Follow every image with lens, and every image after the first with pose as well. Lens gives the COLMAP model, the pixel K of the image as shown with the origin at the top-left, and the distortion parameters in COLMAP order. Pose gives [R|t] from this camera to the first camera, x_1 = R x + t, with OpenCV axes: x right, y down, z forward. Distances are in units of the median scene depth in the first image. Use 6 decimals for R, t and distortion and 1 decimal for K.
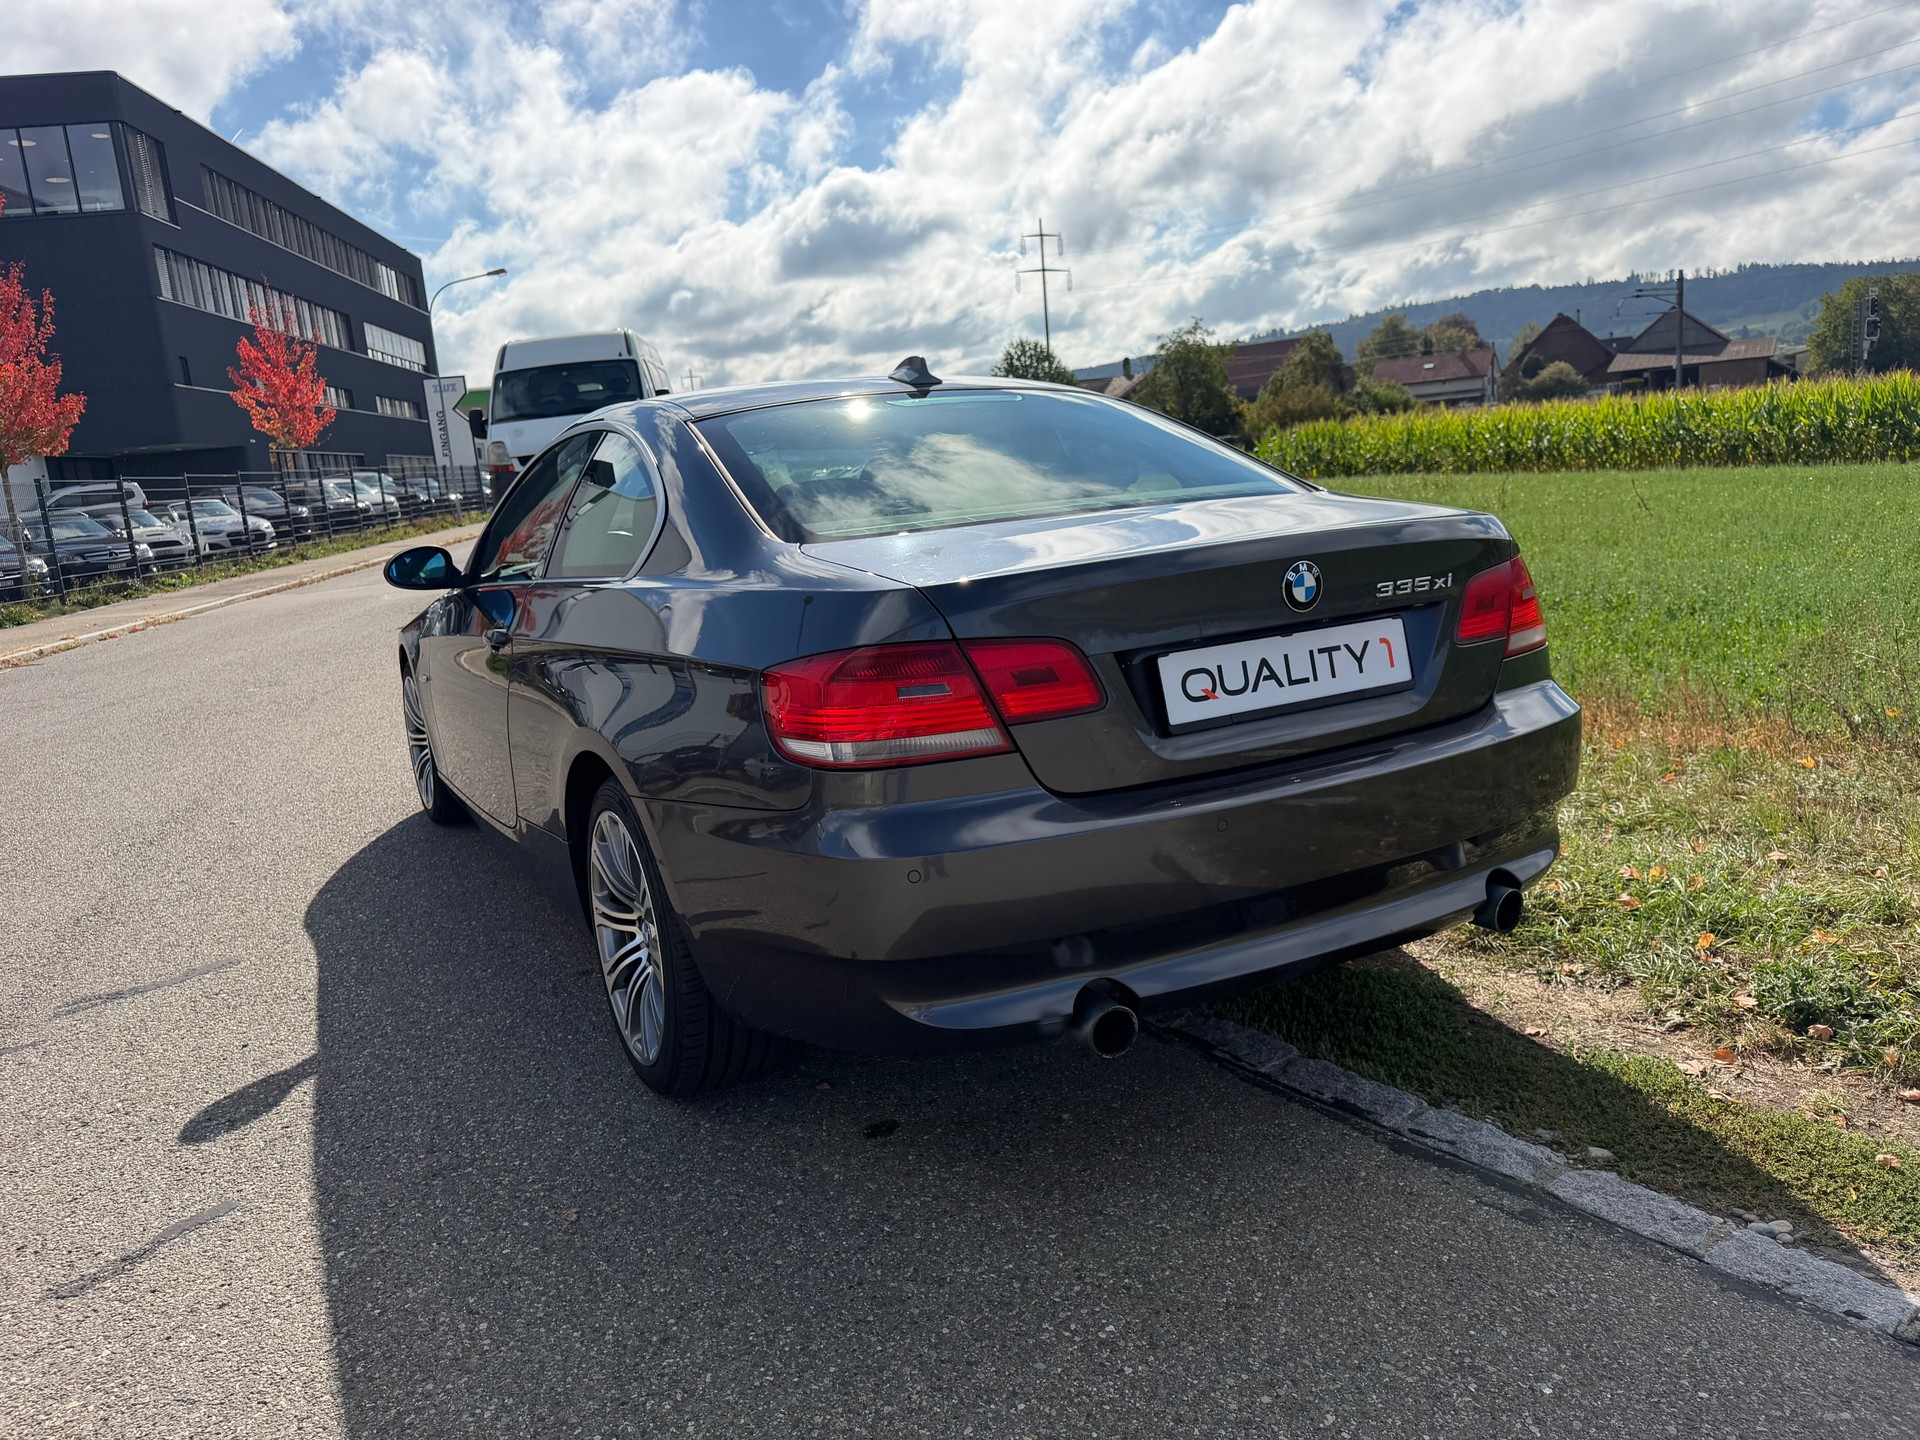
lens RADIAL K [[1408.0, 0, 958.4], [0, 1408.0, 718.6], [0, 0, 1]] dist [0.026870, -0.030547]
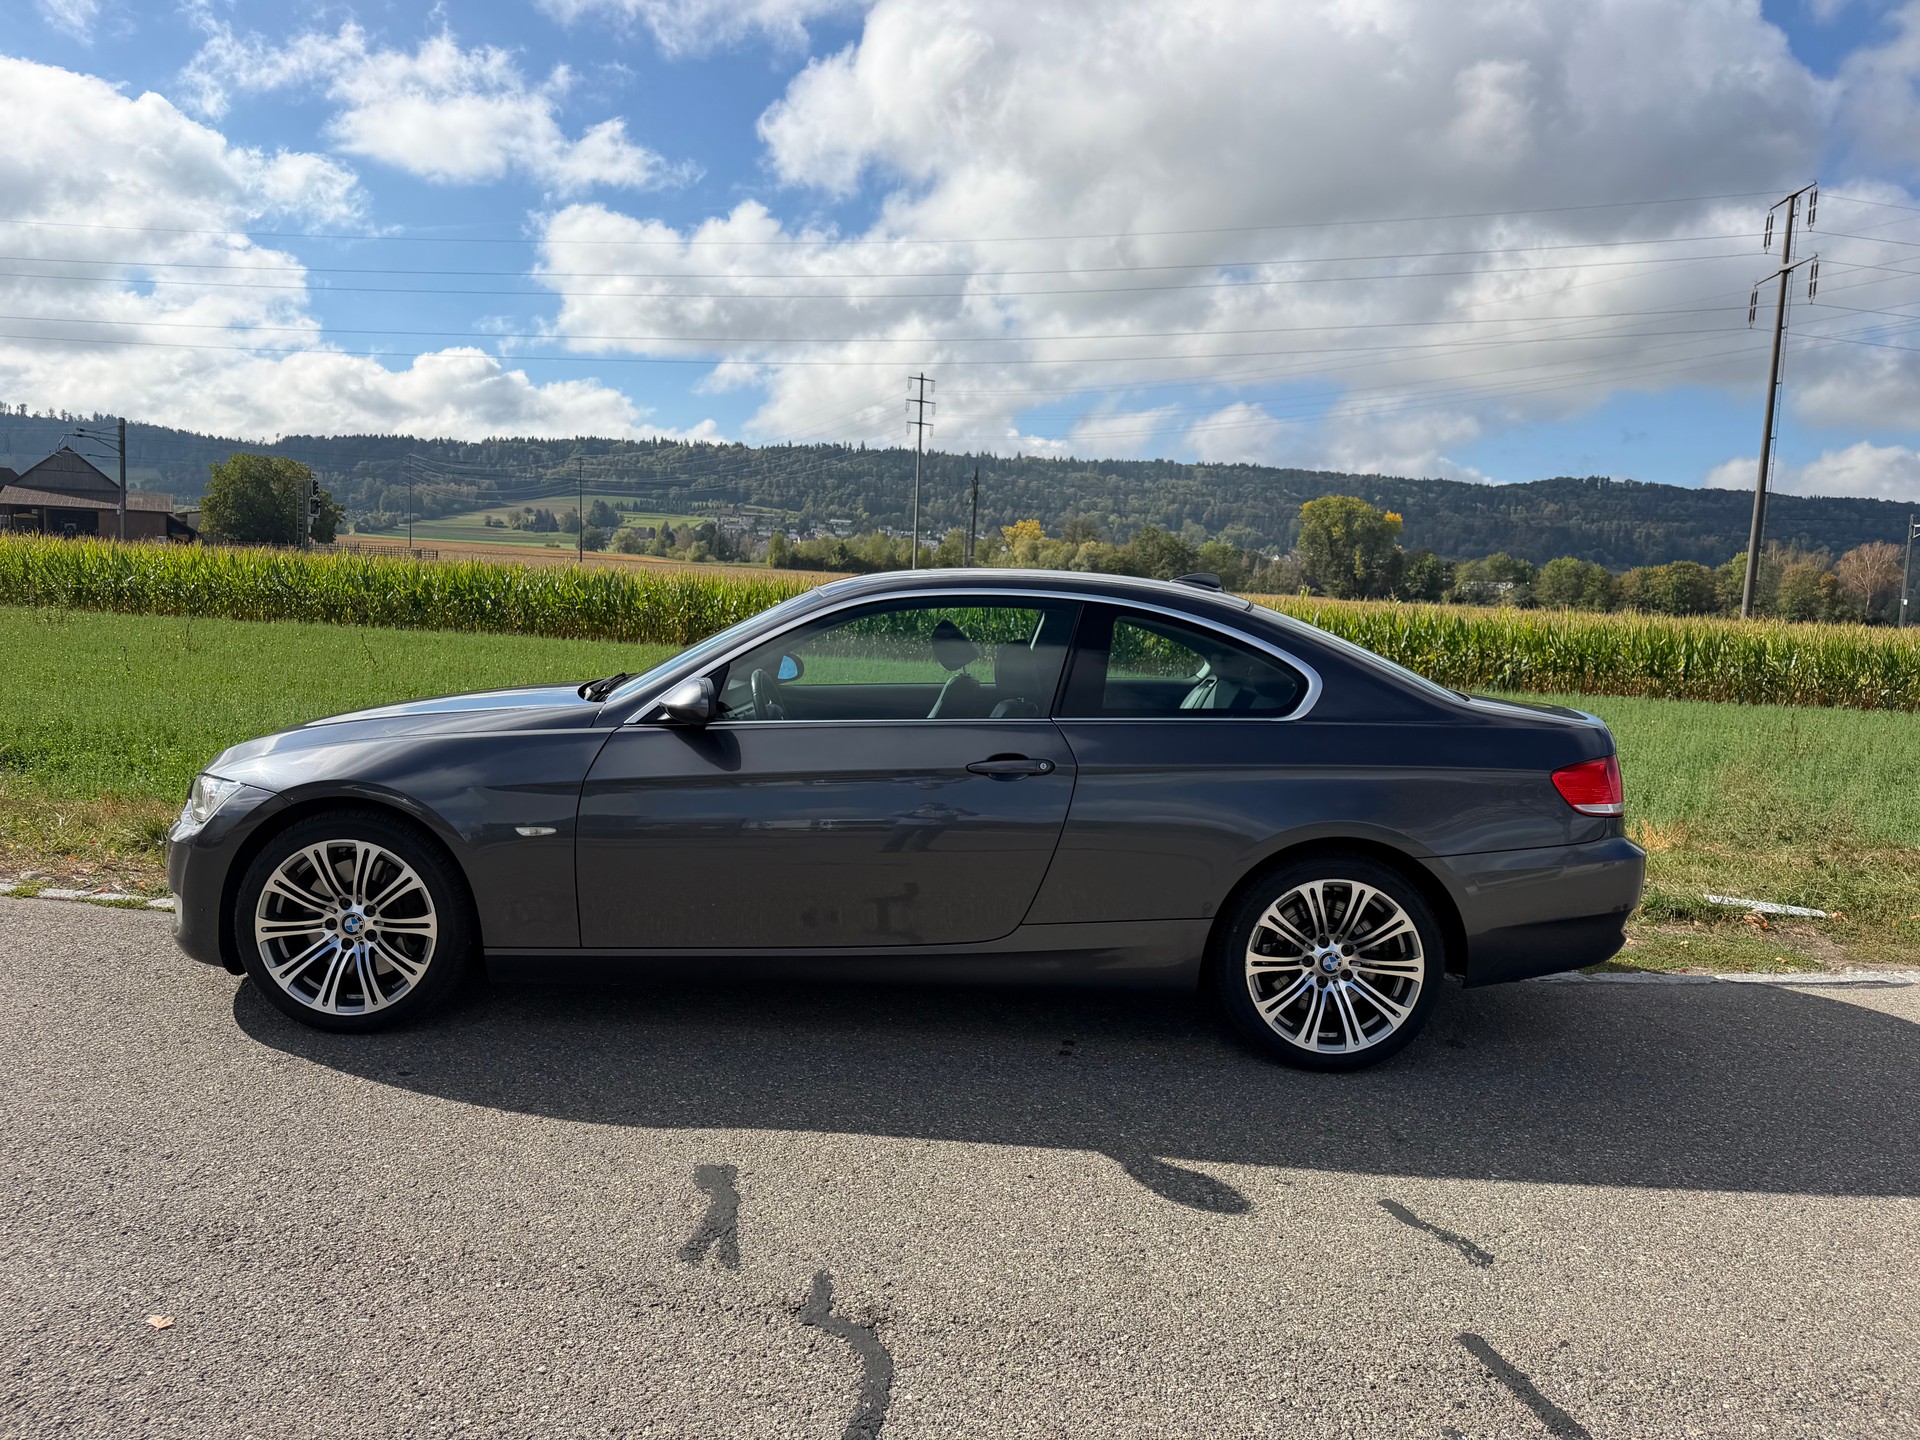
lens RADIAL K [[1409.3, 0, 950.9], [0, 1409.3, 643.8], [0, 0, 1]] dist [0.050970, -0.000393]
pose [[0.463627, 0.059171, 0.884053, -0.216661], [0.079162, 0.991011, -0.107845, -0.006051], [-0.882487, 0.119983, 0.454775, 0.080016]]
